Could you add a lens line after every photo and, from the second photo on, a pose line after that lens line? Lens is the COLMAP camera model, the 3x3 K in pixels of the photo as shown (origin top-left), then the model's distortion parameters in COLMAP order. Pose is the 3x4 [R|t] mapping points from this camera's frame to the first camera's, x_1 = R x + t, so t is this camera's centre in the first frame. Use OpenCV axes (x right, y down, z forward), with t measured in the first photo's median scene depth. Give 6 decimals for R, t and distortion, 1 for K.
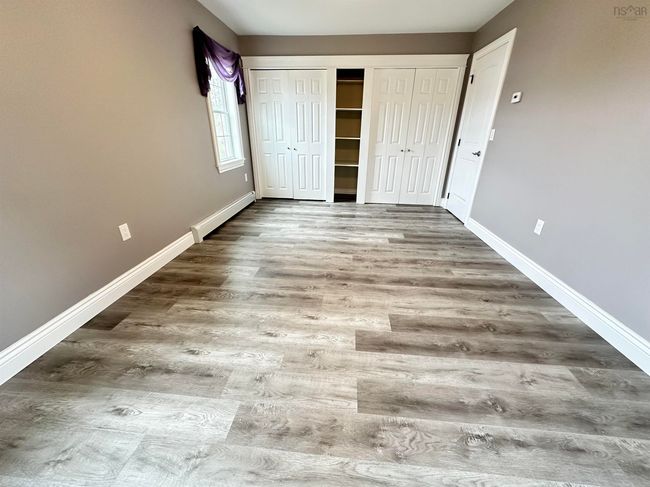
lens RADIAL K [[256.3, 0, 325.0], [0, 256.3, 243.5], [0, 0, 1]] dist [-0.002221, 0.000303]
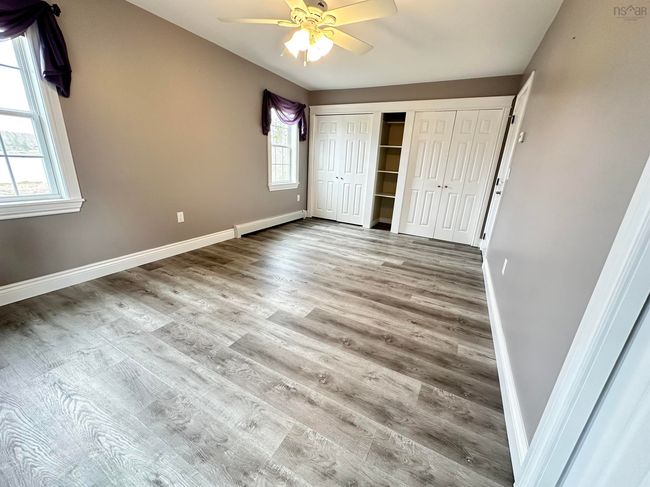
lens RADIAL K [[256.3, 0, 325.0], [0, 256.3, 243.5], [0, 0, 1]] dist [-0.002221, 0.000303]
pose [[0.919943, 0.155825, -0.359755, 0.419851], [-0.198456, 0.976458, -0.084534, 0.047772], [0.338113, 0.149162, 0.929209, -0.086170]]
